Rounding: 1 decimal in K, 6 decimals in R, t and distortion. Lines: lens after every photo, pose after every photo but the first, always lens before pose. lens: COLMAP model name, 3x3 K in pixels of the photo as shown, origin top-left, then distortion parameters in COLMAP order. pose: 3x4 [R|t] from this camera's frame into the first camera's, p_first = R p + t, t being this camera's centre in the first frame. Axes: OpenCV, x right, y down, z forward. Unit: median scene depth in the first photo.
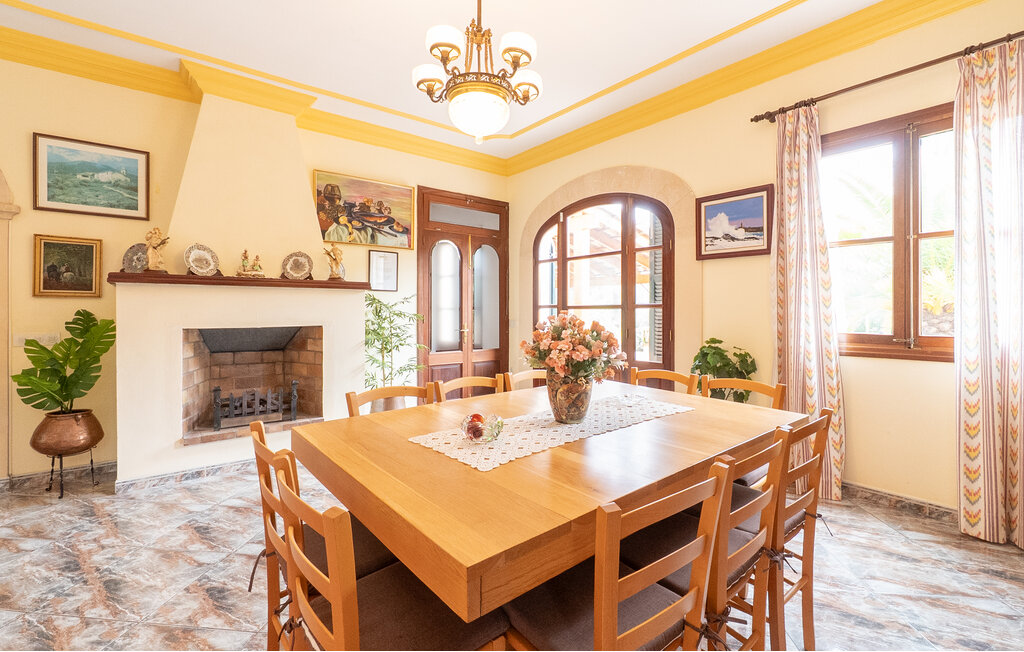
lens RADIAL K [[446.6, 0, 512.1], [0, 446.6, 306.6], [0, 0, 1]] dist [0.001052, 0.000229]
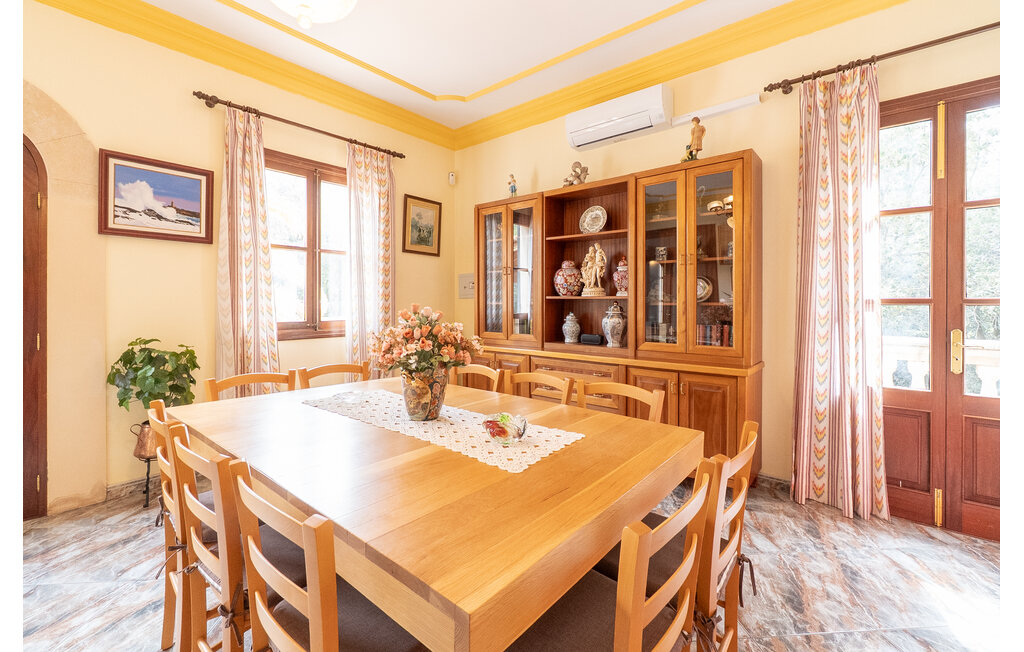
lens RADIAL K [[429.8, 0, 507.8], [0, 429.8, 303.6], [0, 0, 1]] dist [-0.017269, 0.000057]
pose [[-0.183969, -0.000001, 0.982932, -0.416275], [-0.008545, 0.999962, -0.001598, 0.005768], [-0.982895, -0.008693, -0.183962, 0.515399]]
